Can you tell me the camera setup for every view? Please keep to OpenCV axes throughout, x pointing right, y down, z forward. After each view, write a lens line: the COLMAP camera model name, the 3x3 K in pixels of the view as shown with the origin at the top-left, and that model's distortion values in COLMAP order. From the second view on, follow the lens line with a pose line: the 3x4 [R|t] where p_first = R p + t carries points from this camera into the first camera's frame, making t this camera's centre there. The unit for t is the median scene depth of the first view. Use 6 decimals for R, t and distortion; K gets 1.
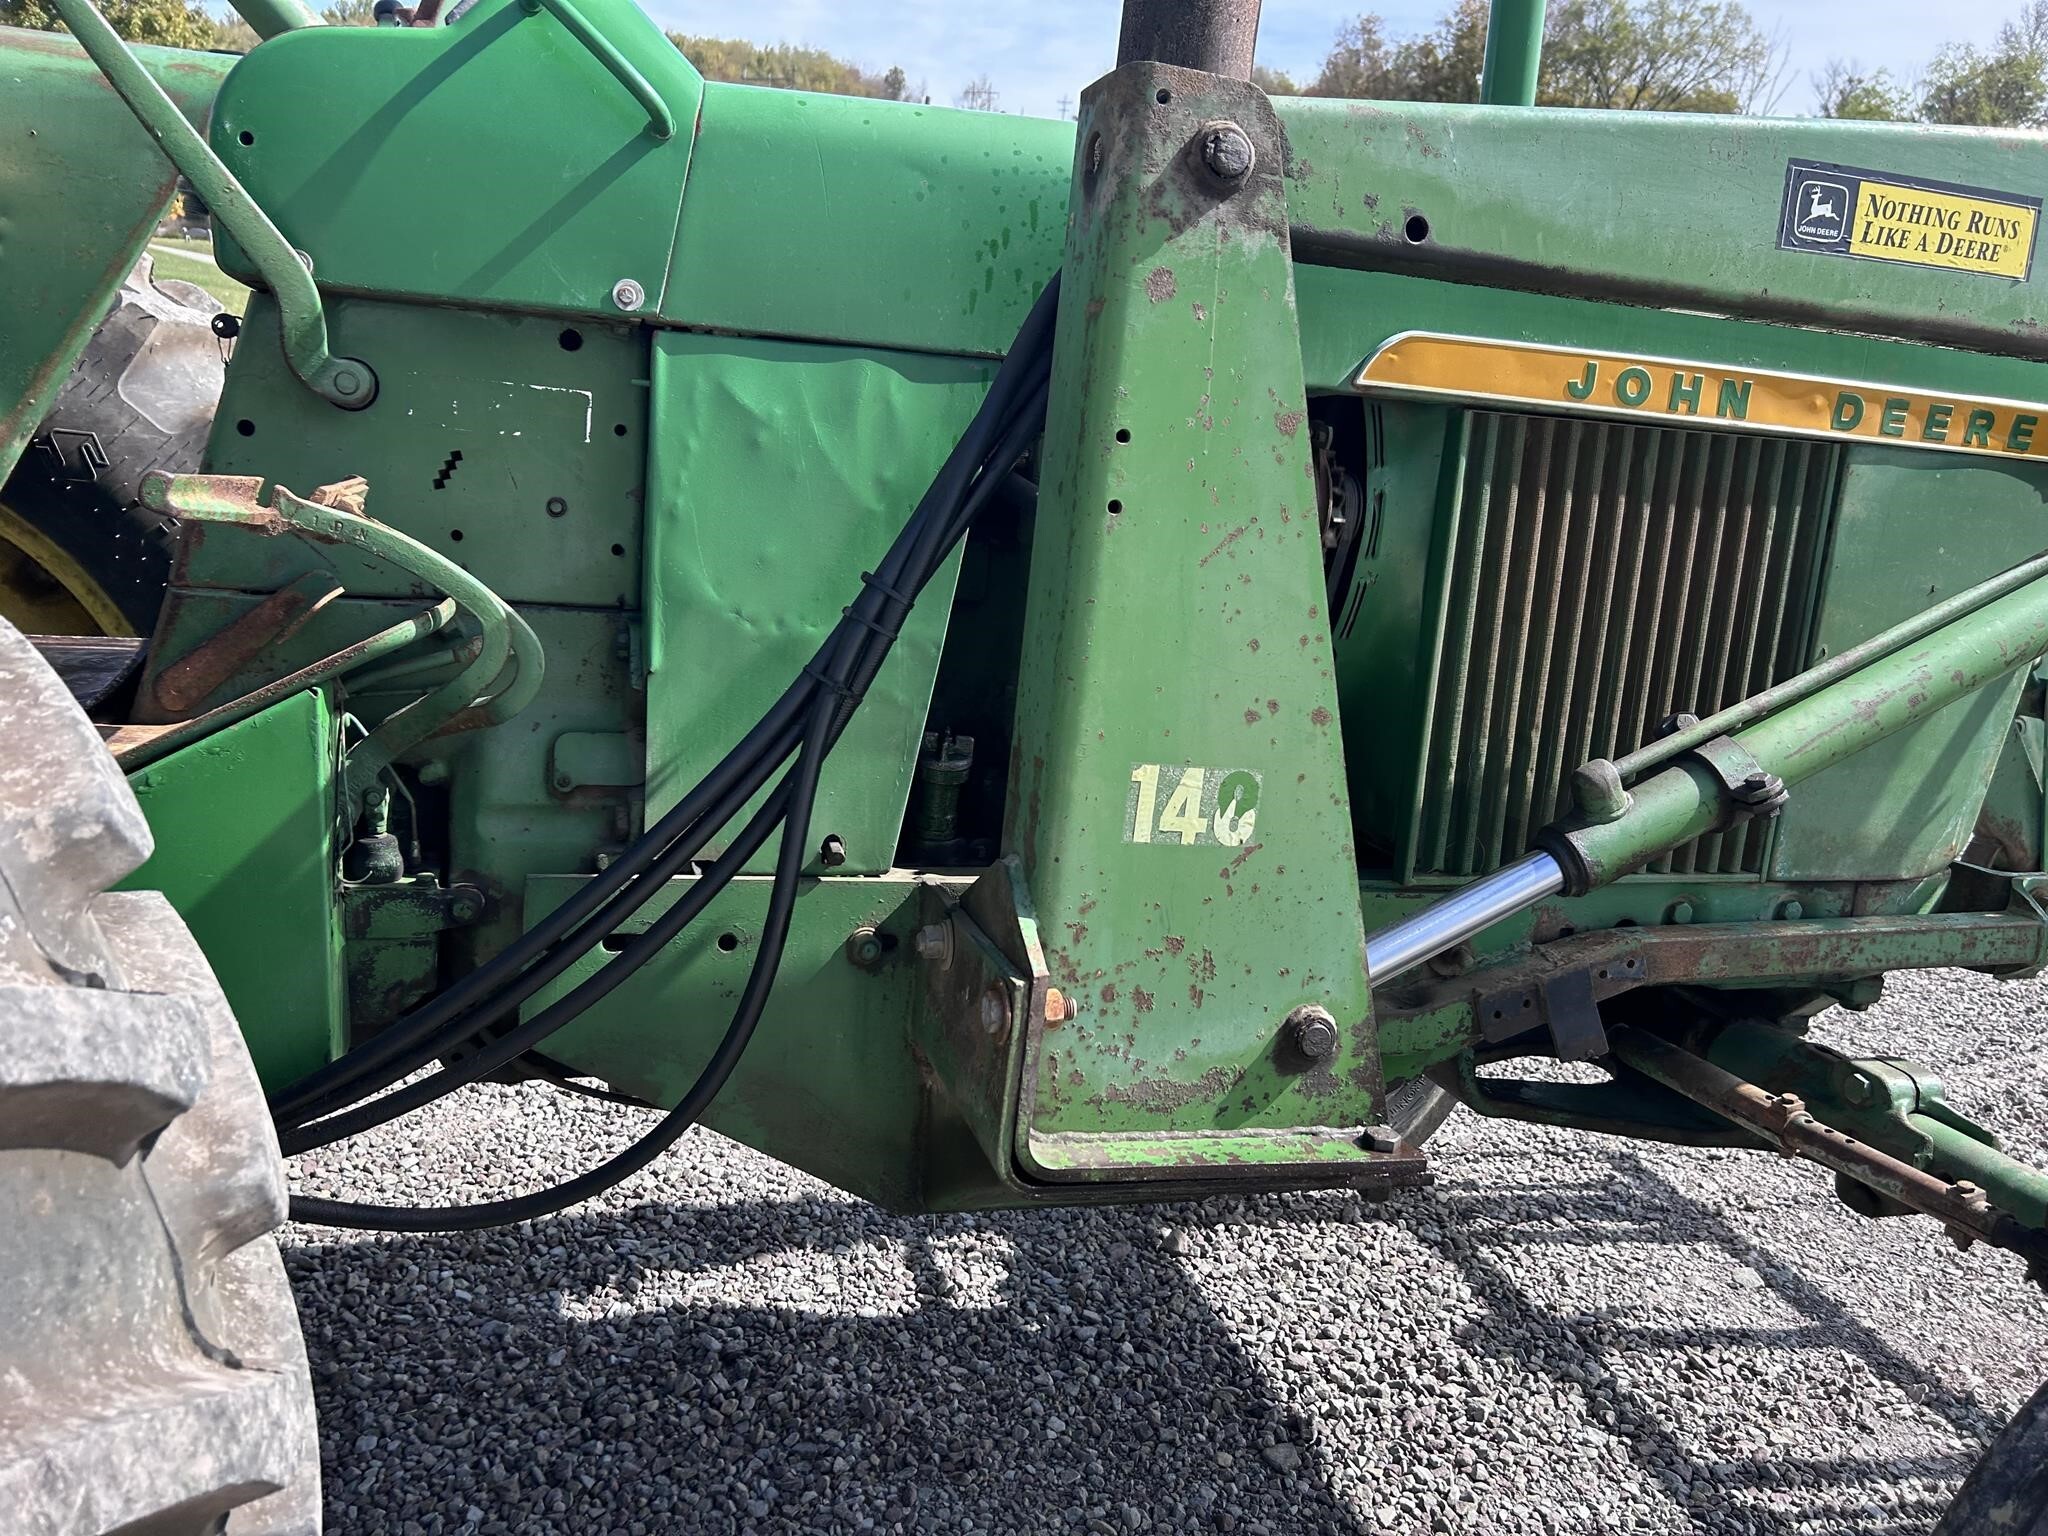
lens RADIAL K [[1501.7, 0, 1044.2], [0, 1501.7, 775.0], [0, 0, 1]] dist [0.061581, -0.058921]
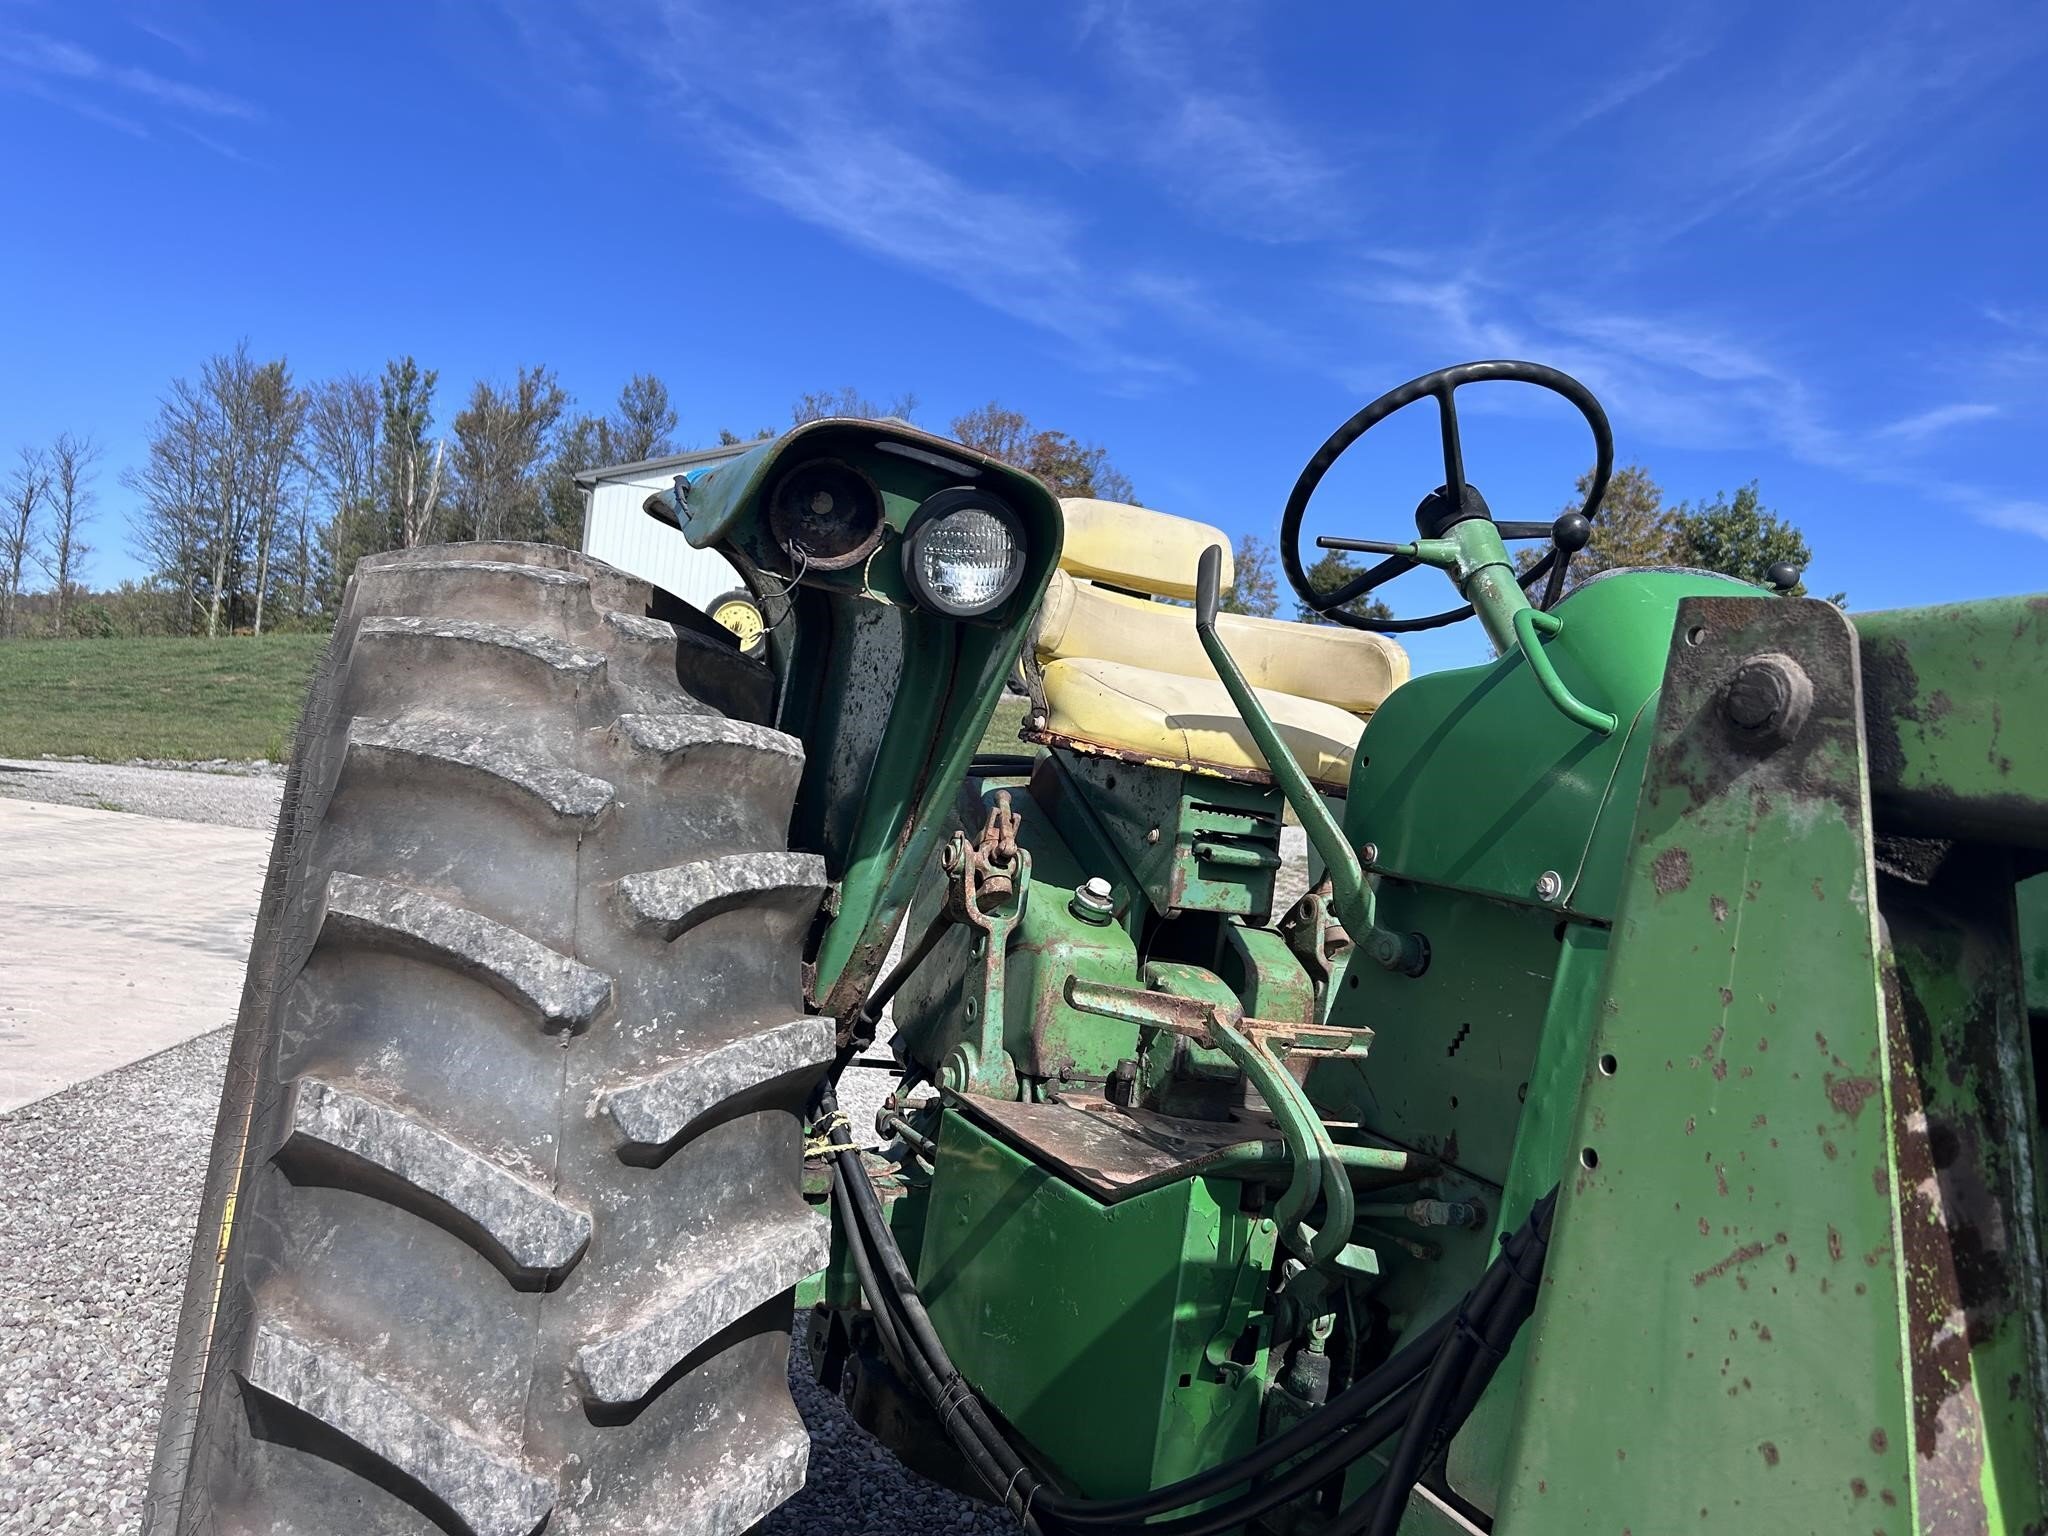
lens RADIAL K [[1501.7, 0, 1044.2], [0, 1501.7, 775.0], [0, 0, 1]] dist [0.061581, -0.058921]
pose [[0.207714, -0.049771, -0.976922, 0.691693], [-0.354096, 0.927148, -0.122523, -0.162578], [0.911850, 0.371374, 0.174959, 0.552611]]
